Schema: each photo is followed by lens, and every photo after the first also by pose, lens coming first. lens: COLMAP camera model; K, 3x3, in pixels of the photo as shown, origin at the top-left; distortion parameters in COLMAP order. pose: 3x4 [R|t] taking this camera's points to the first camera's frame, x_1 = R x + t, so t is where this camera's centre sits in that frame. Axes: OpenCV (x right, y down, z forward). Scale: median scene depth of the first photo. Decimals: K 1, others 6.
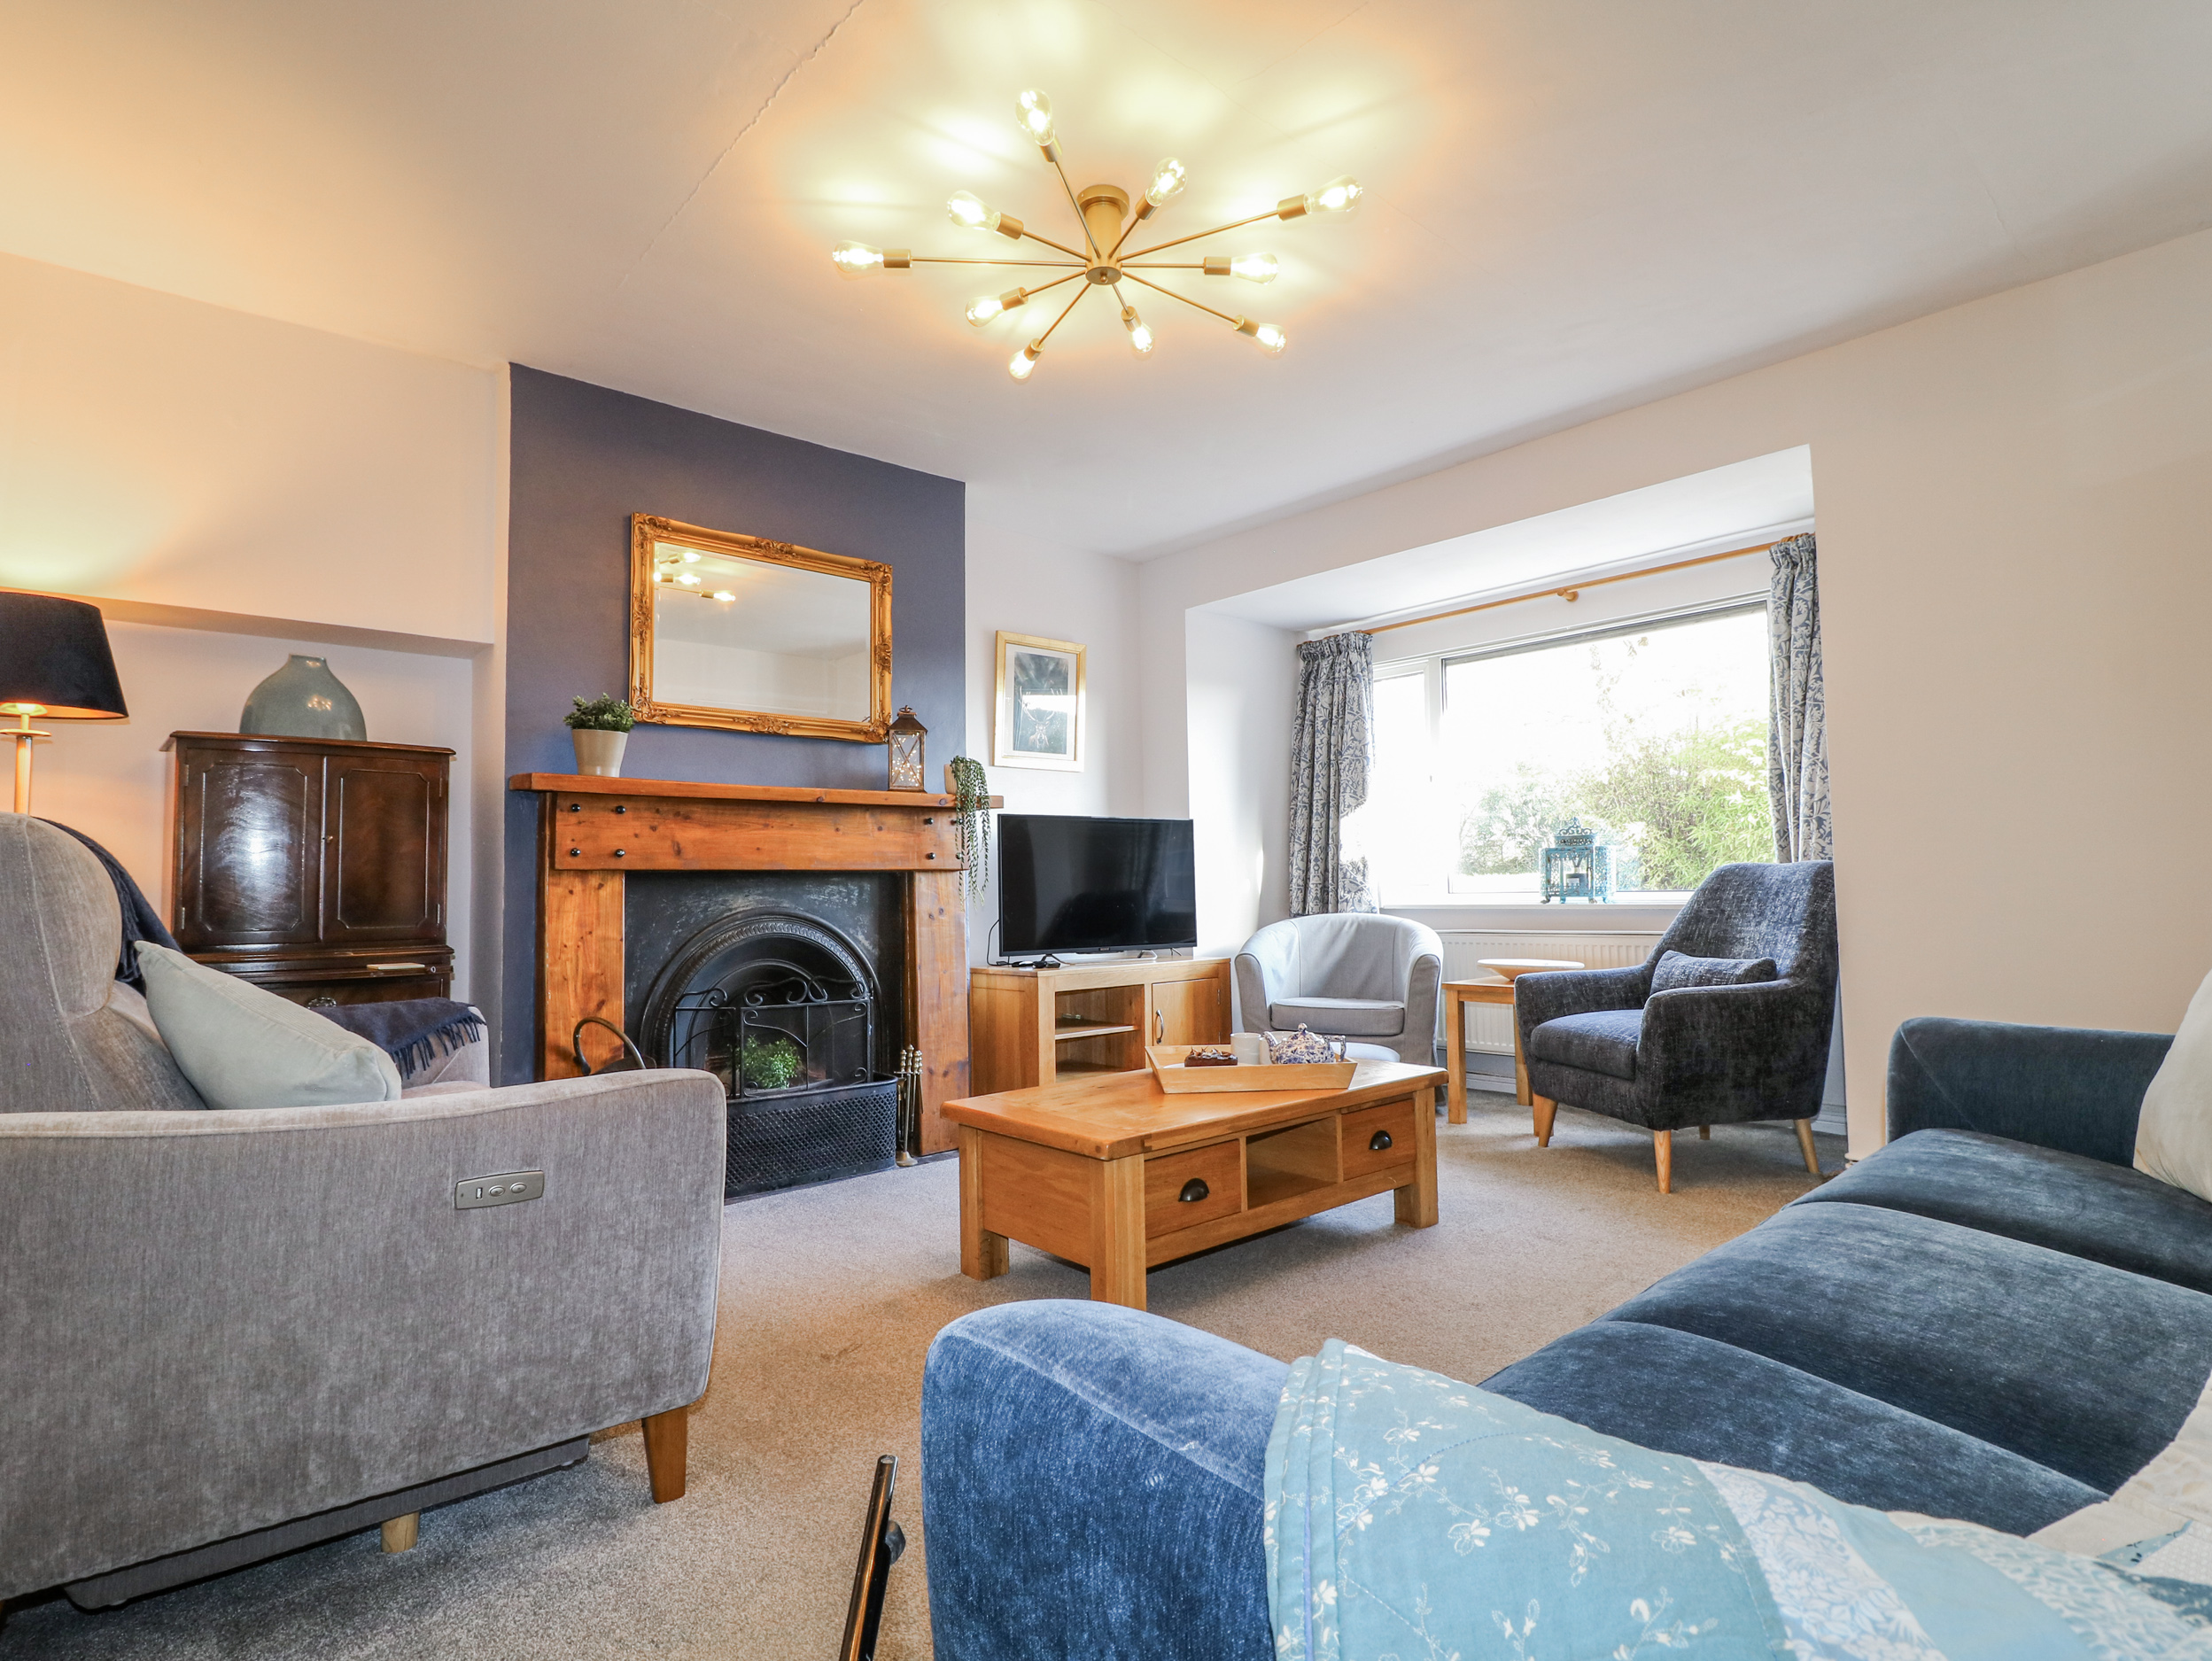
lens RADIAL K [[1147.6, 0, 1106.0], [0, 1147.6, 830.5], [0, 0, 1]] dist [-0.000924, -0.013993]
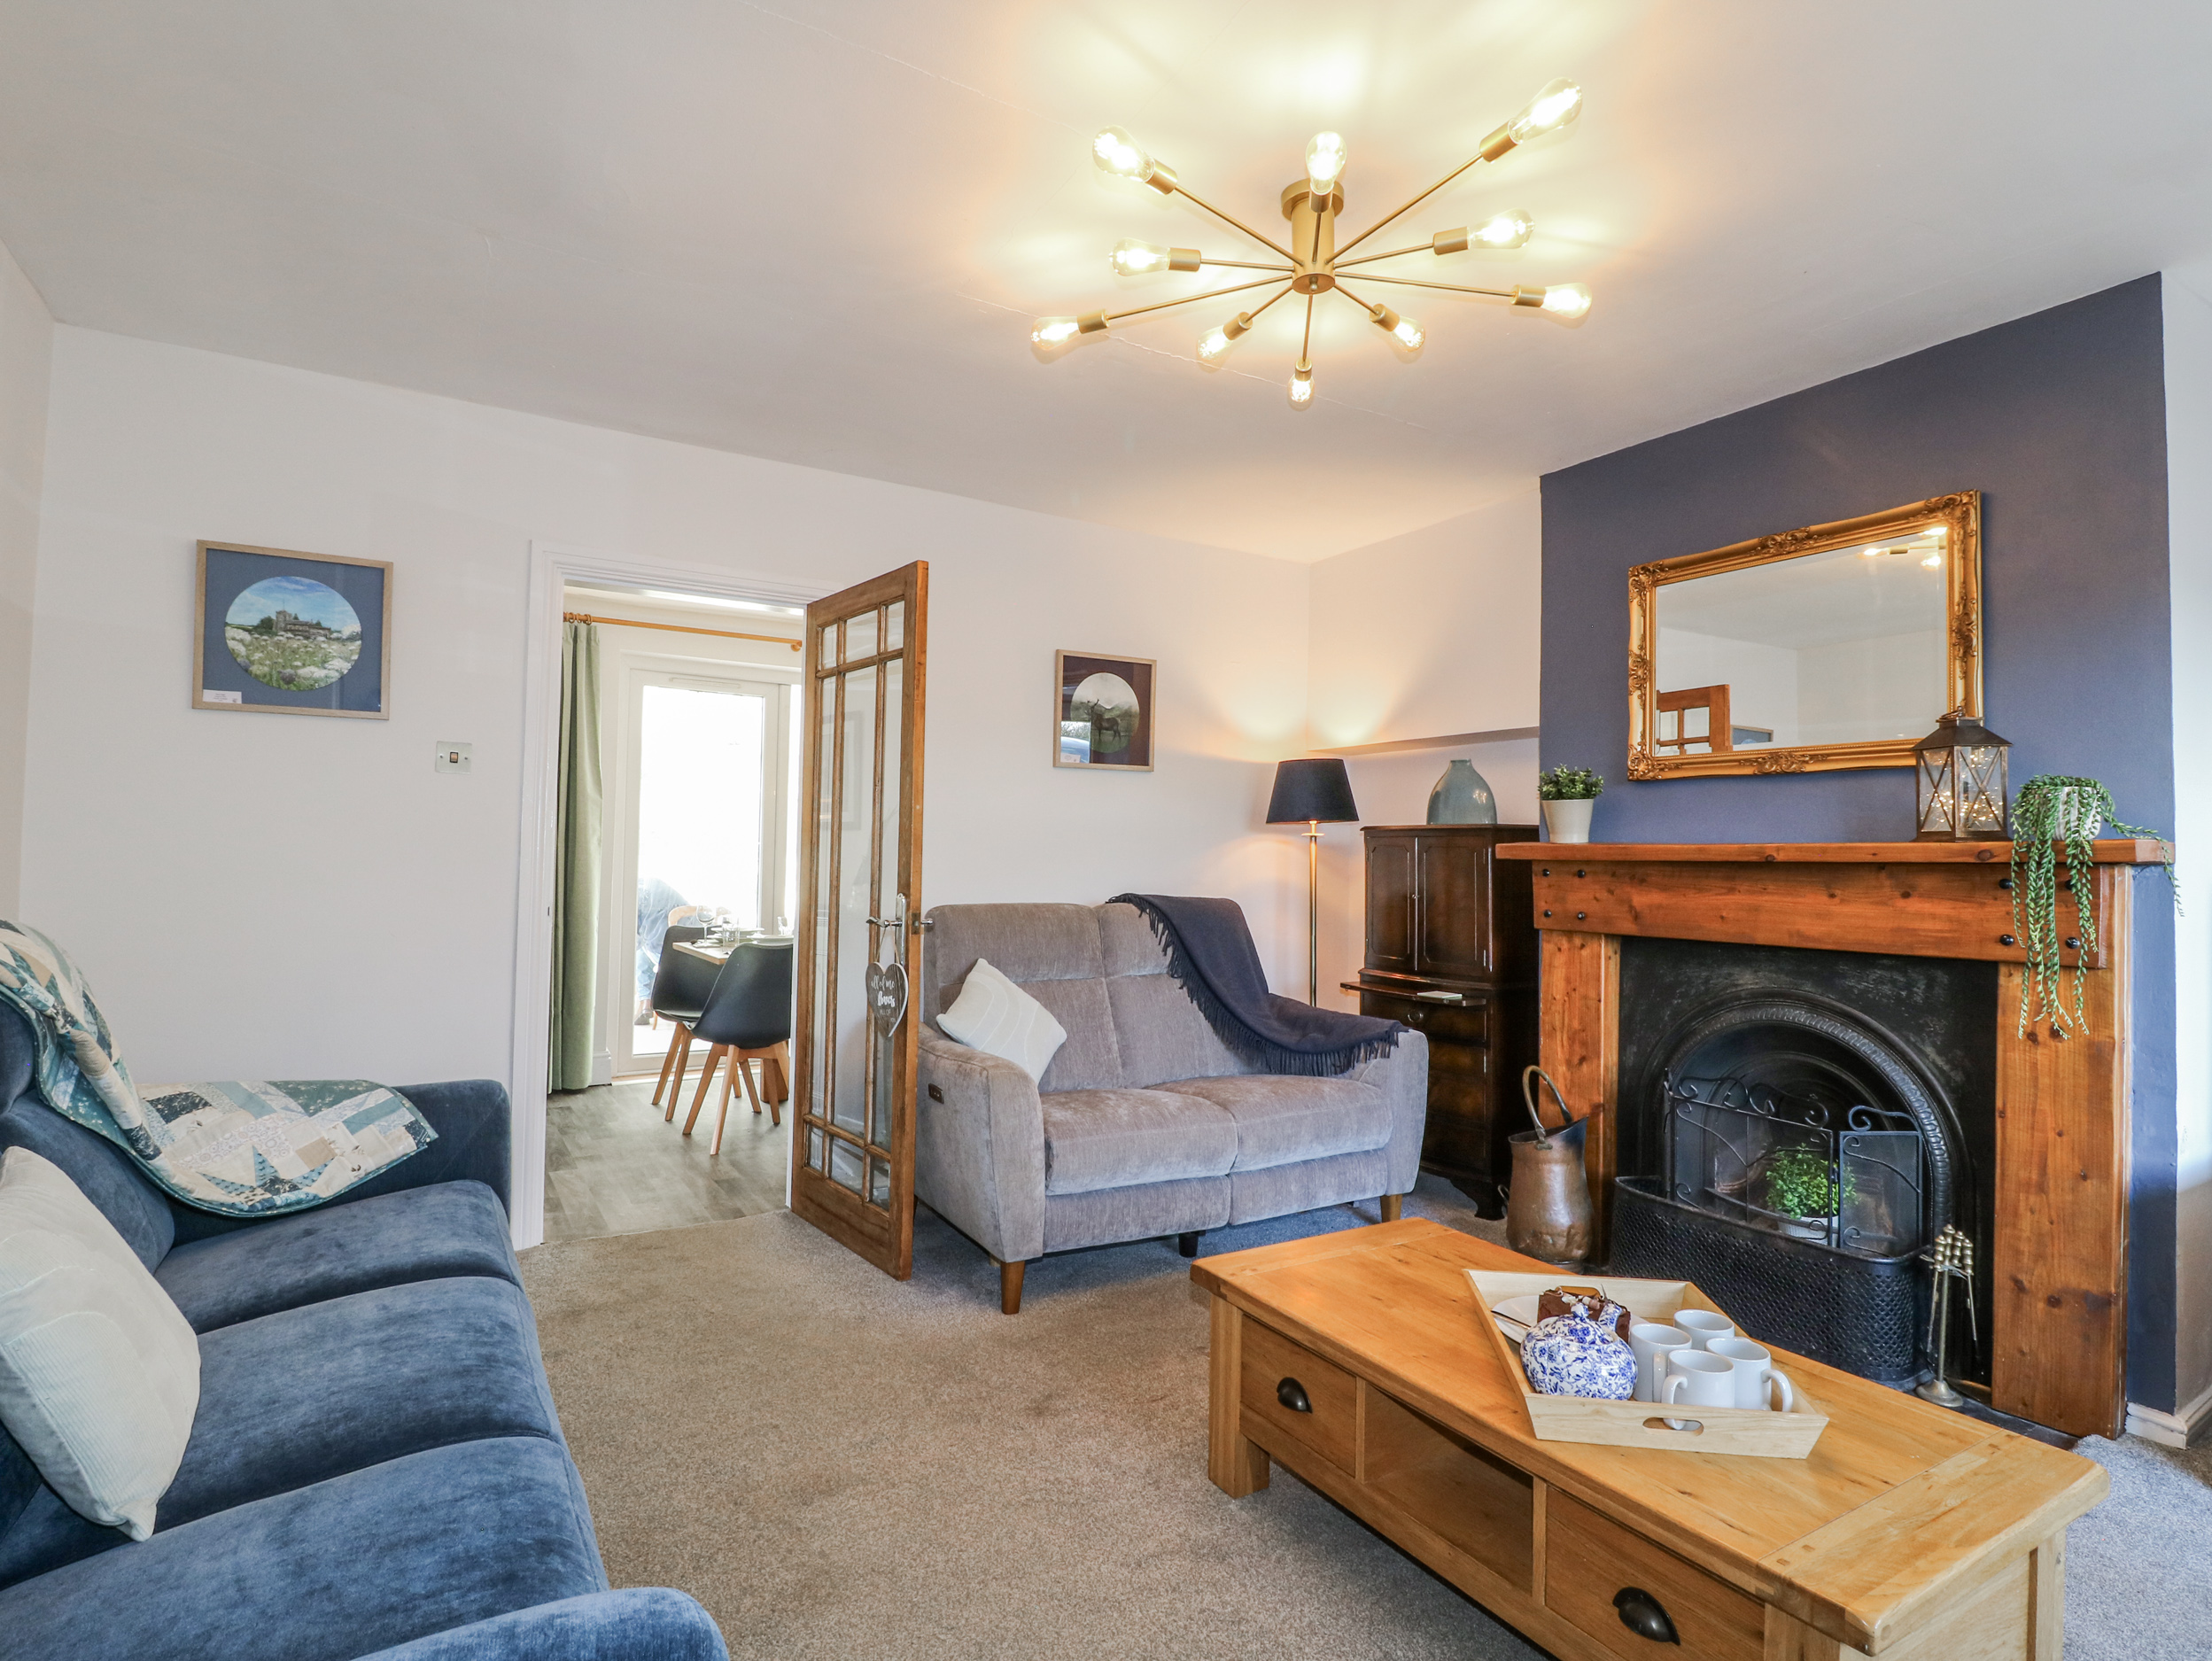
lens RADIAL K [[1147.6, 0, 1106.0], [0, 1147.6, 830.5], [0, 0, 1]] dist [-0.000924, -0.013993]
pose [[-0.195818, -0.012537, -0.980560, 0.640467], [0.037257, 0.999101, -0.020215, -0.049517], [0.979932, -0.040491, -0.195175, 0.747766]]
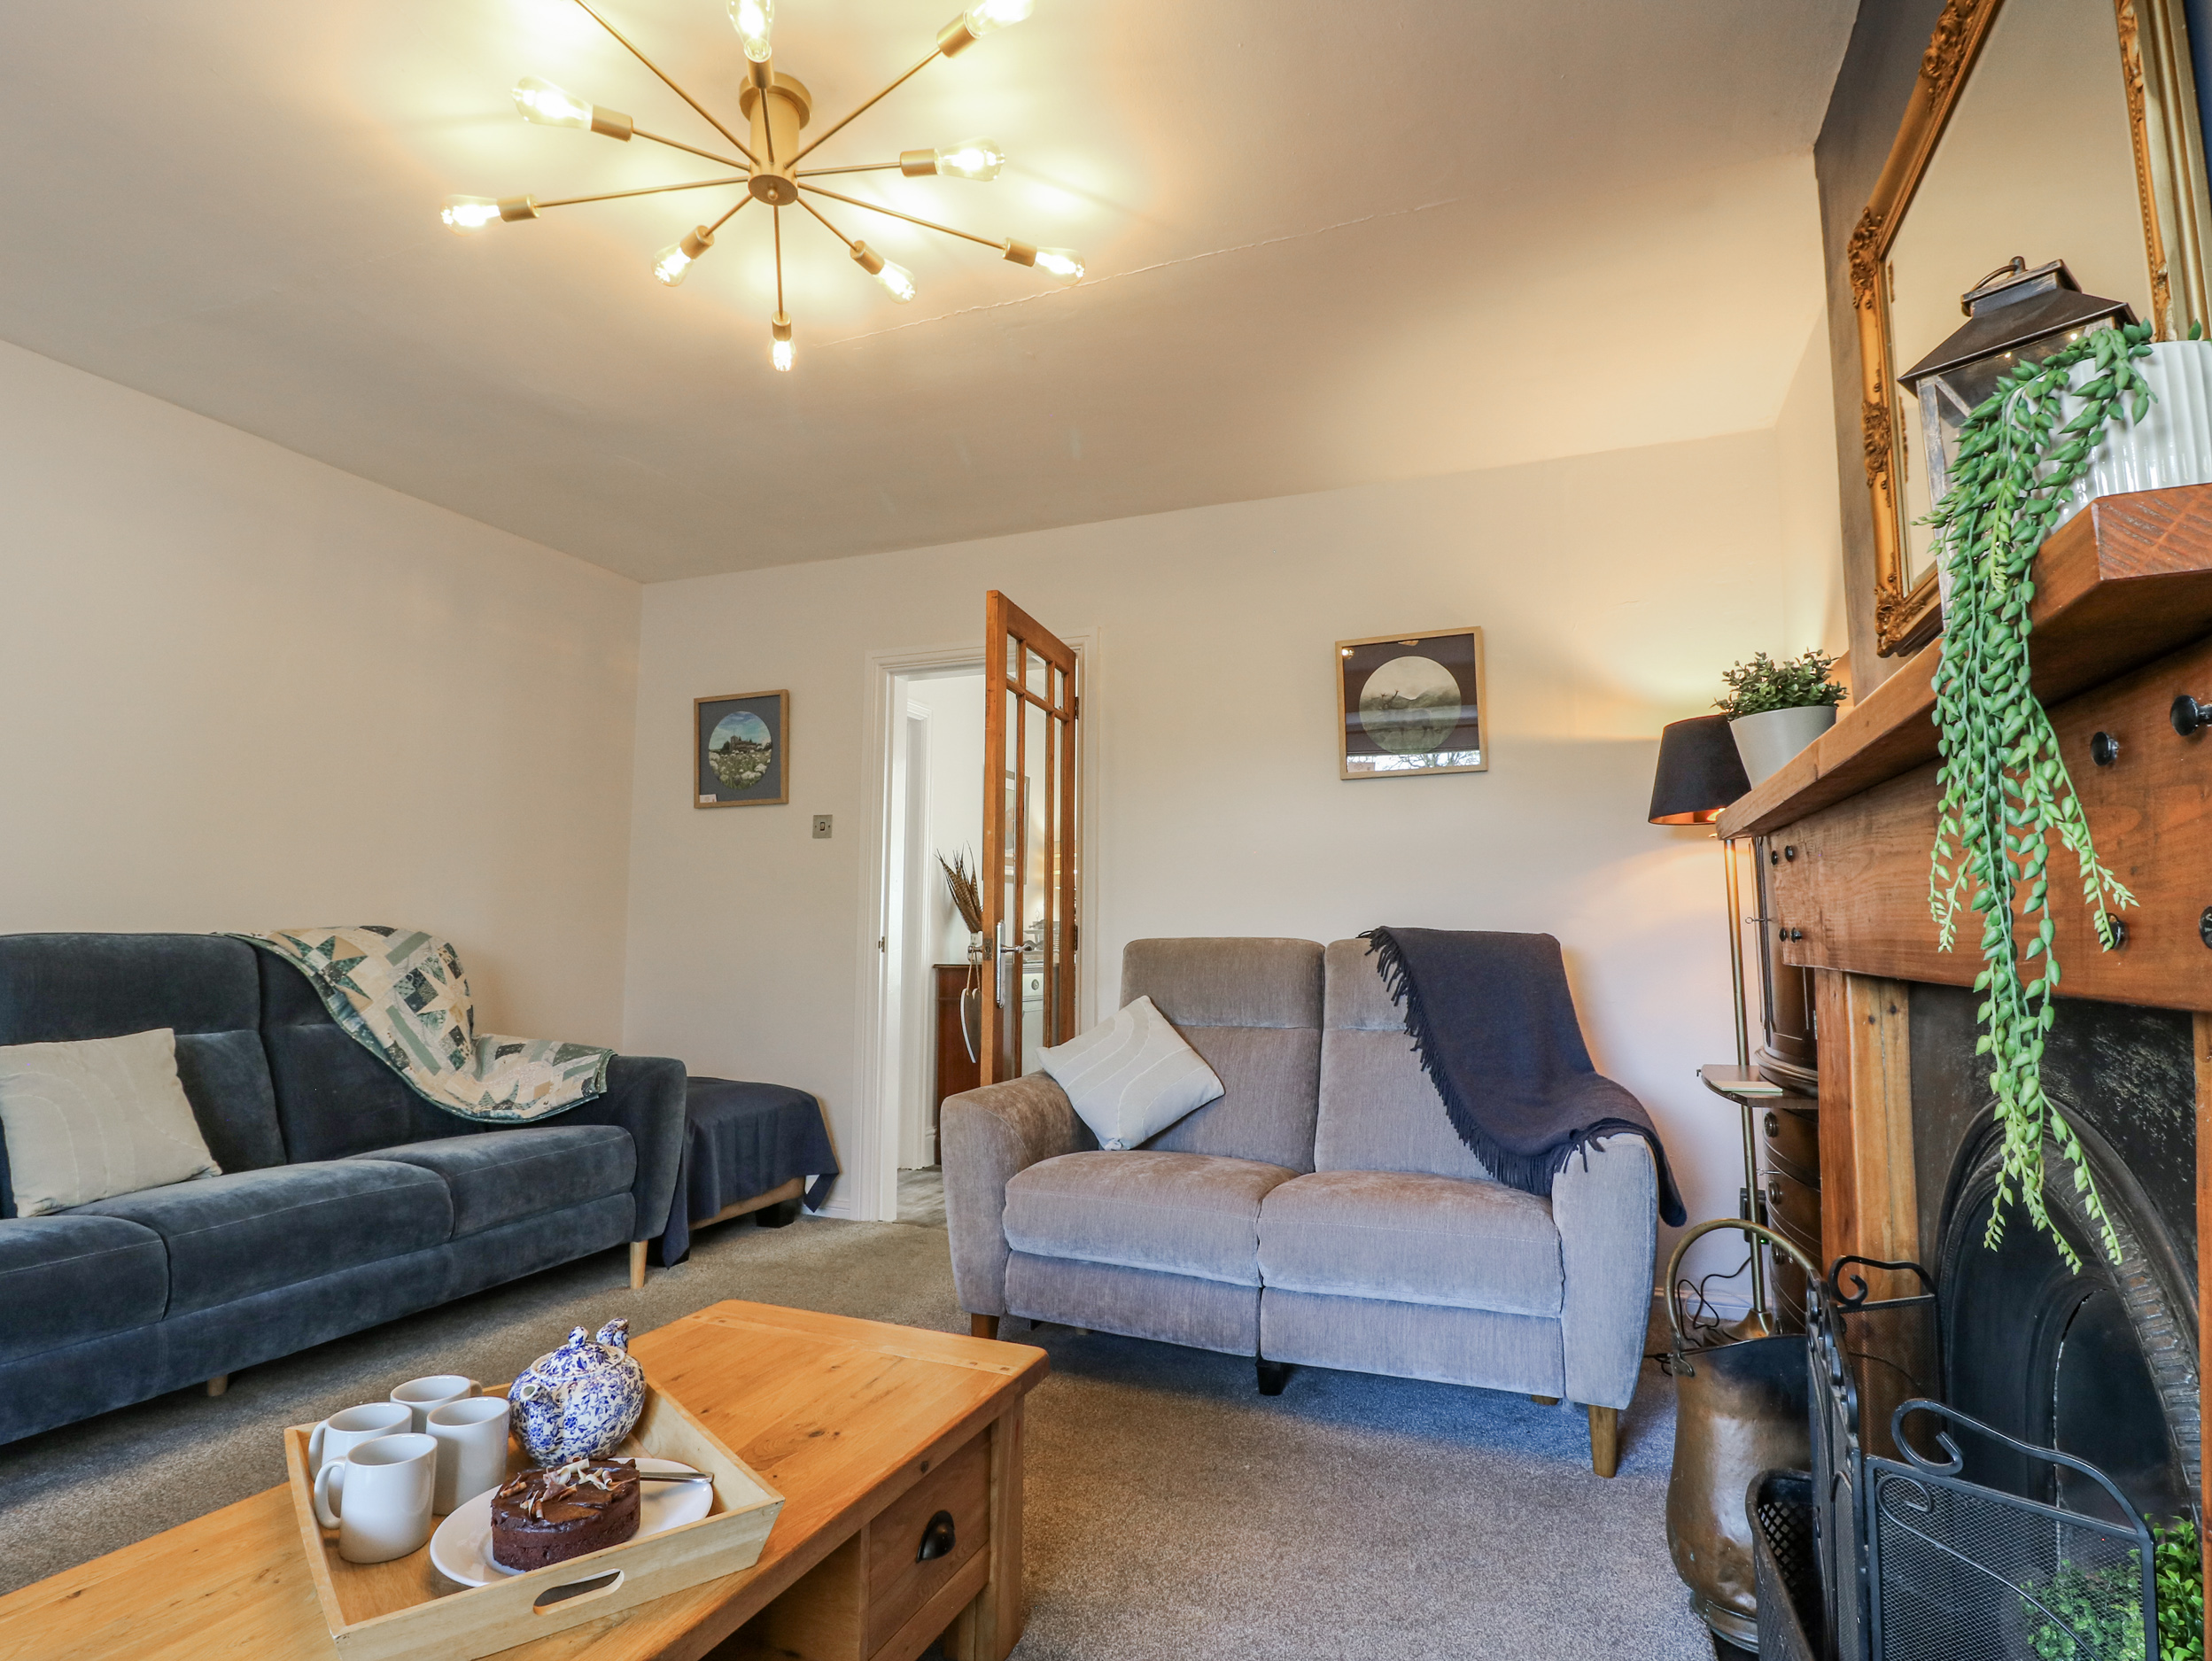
lens RADIAL K [[1149.8, 0, 1106.0], [0, 1149.8, 830.5], [0, 0, 1]] dist [-0.020070, -0.012674]
pose [[-0.901475, -0.023740, -0.432180, 0.077753], [0.035408, 0.991103, -0.128300, 0.027459], [0.431381, -0.130962, -0.892614, 1.288984]]
